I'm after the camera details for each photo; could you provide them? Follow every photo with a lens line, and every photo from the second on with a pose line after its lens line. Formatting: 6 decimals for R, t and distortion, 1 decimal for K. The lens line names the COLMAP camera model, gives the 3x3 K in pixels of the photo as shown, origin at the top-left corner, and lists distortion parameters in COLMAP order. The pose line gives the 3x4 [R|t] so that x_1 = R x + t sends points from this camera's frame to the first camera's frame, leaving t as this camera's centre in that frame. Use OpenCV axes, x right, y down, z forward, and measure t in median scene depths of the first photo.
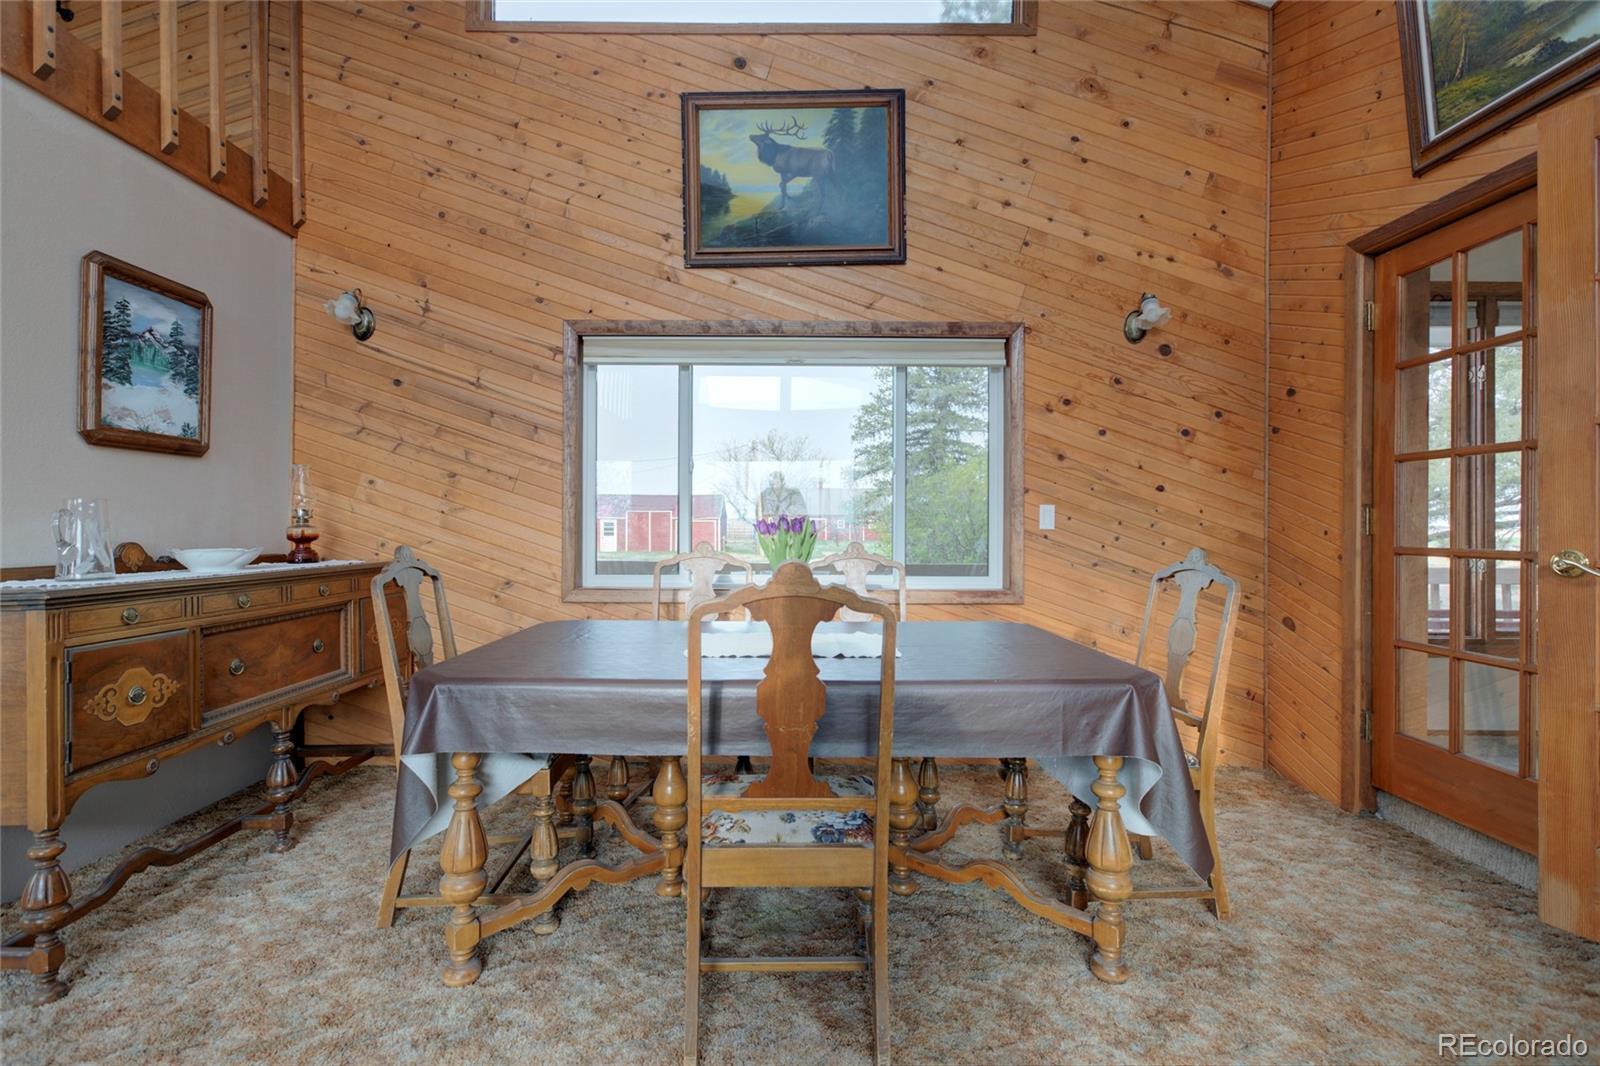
lens RADIAL K [[741.7, 0, 785.4], [0, 741.7, 523.1], [0, 0, 1]] dist [0.014001, -0.000194]
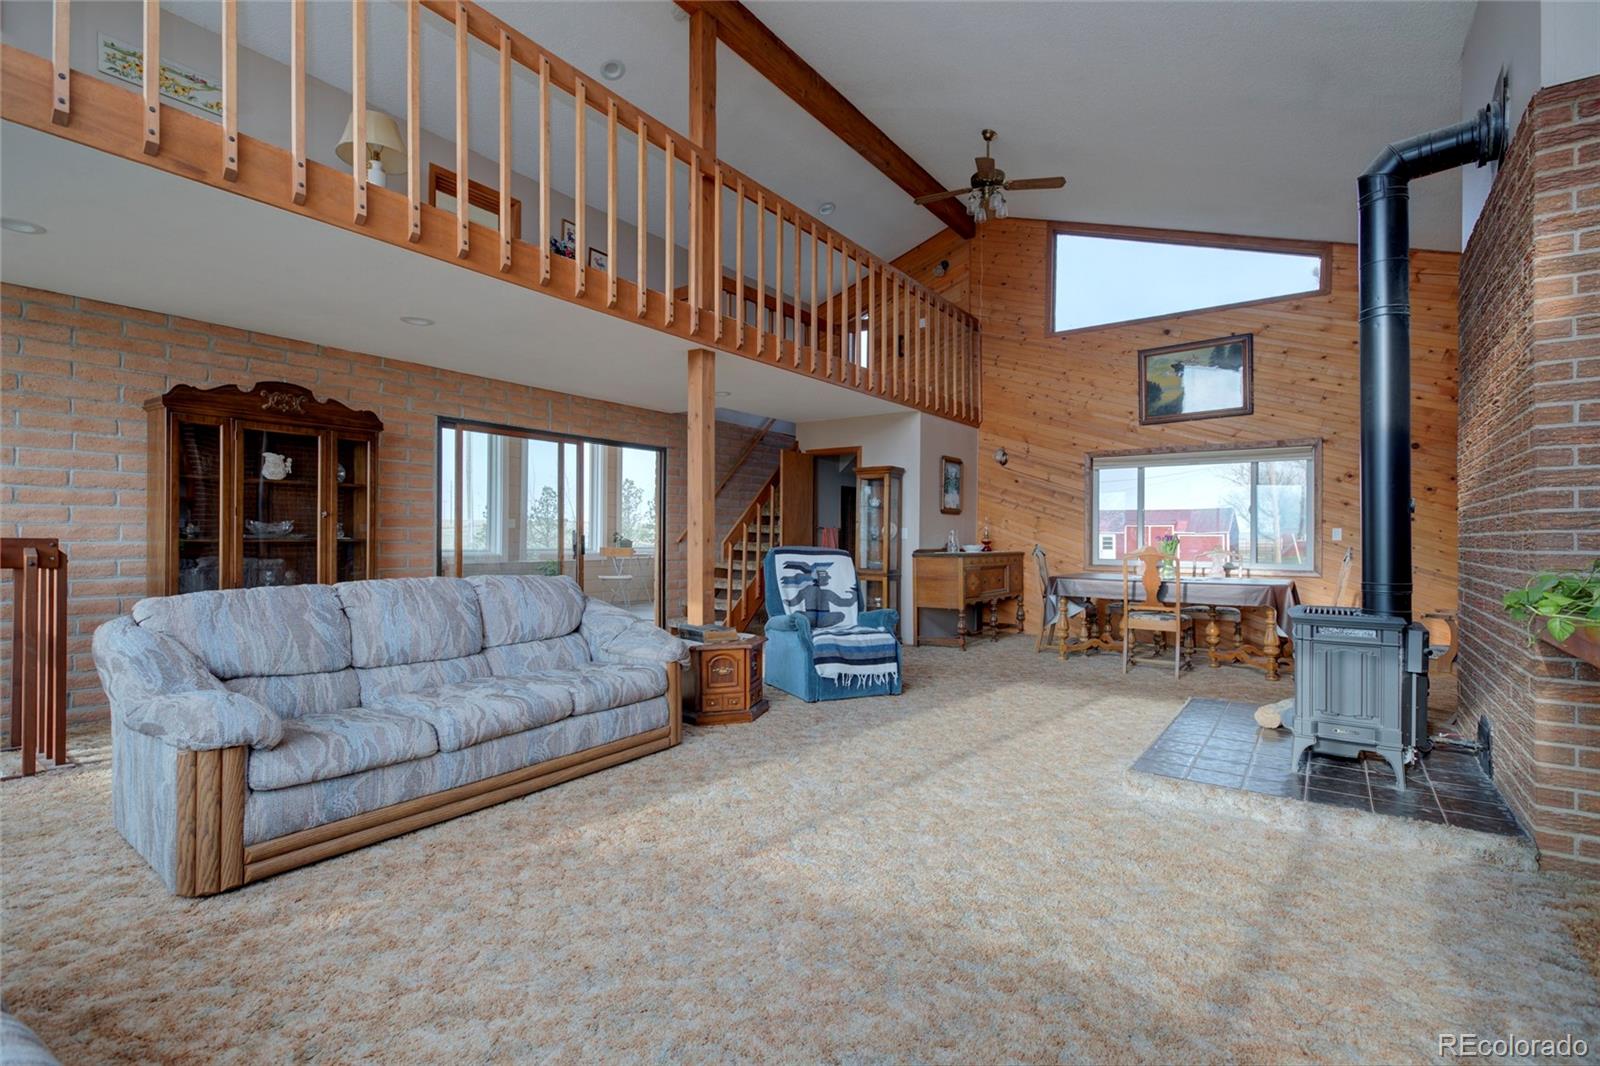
lens RADIAL K [[741.7, 0, 802.4], [0, 741.7, 532.9], [0, 0, 1]] dist [0.014001, -0.000194]
pose [[0.811987, -0.002687, -0.583669, 0.357093], [-0.000577, 0.999985, -0.005405, -0.000196], [0.583675, 0.004726, 0.811974, -1.462963]]
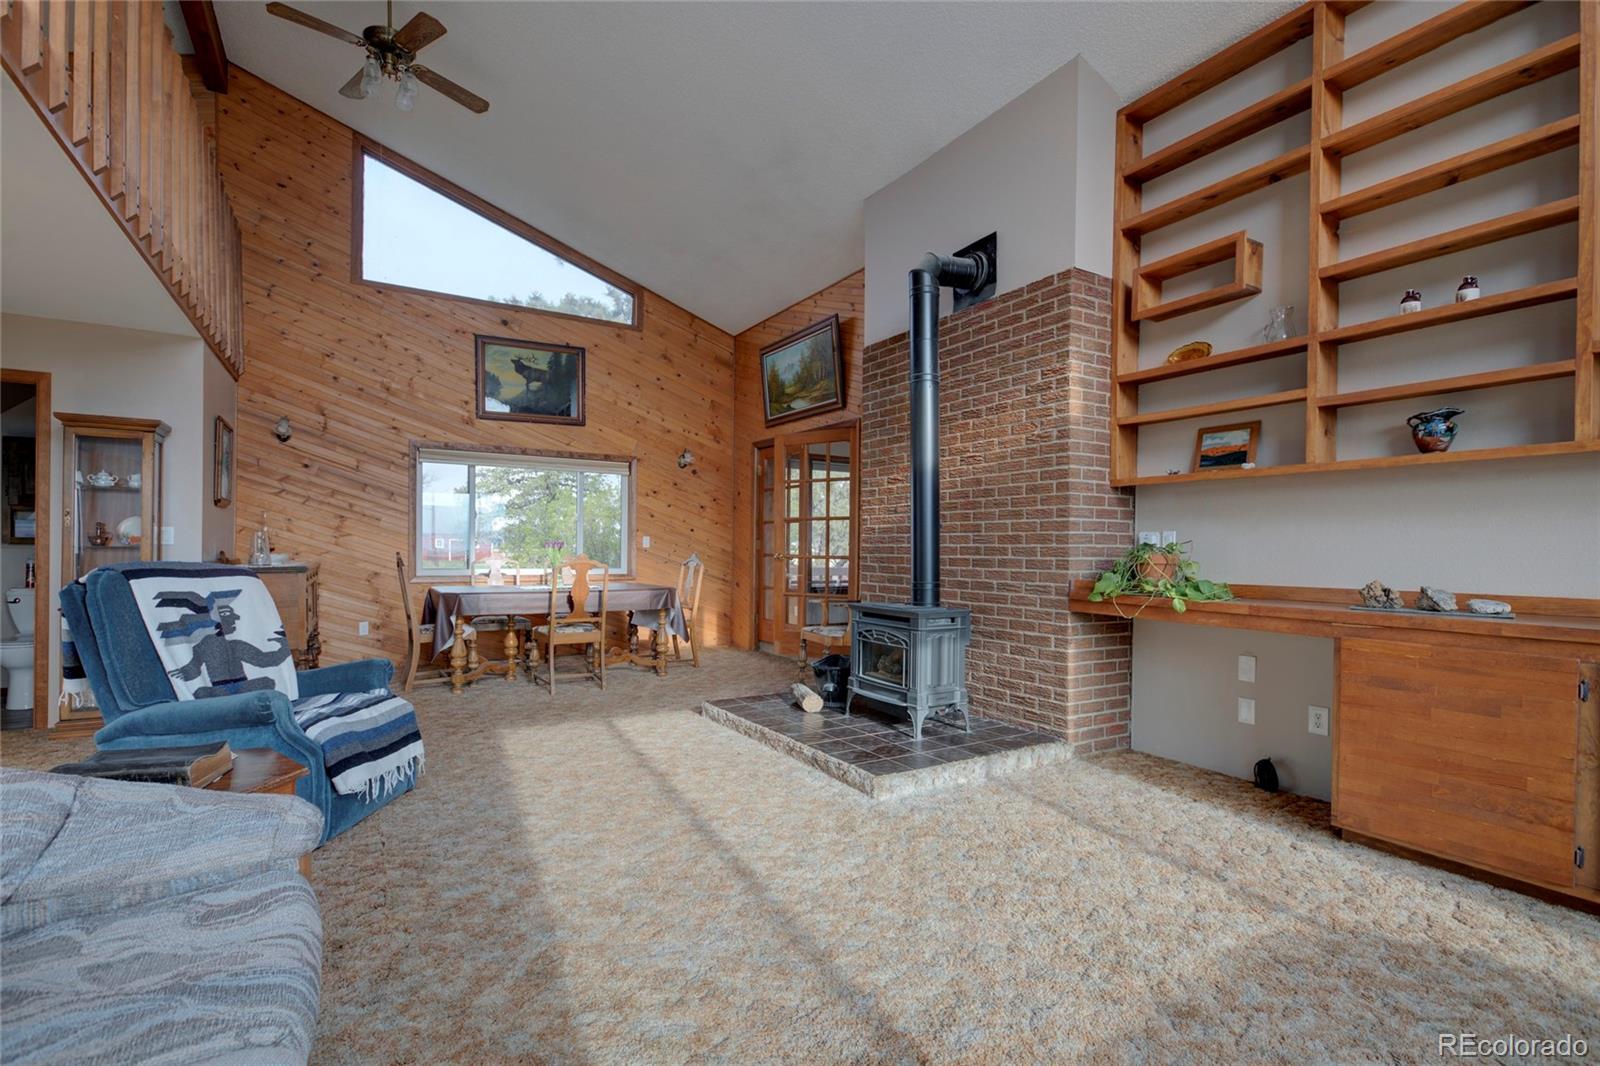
lens RADIAL K [[741.7, 0, 806.1], [0, 741.7, 548.4], [0, 0, 1]] dist [0.014001, -0.000194]
pose [[0.852297, 0.004078, 0.523042, -0.430609], [-0.007903, 0.999956, 0.005081, -0.003689], [-0.522998, -0.008464, 0.852292, -1.223899]]
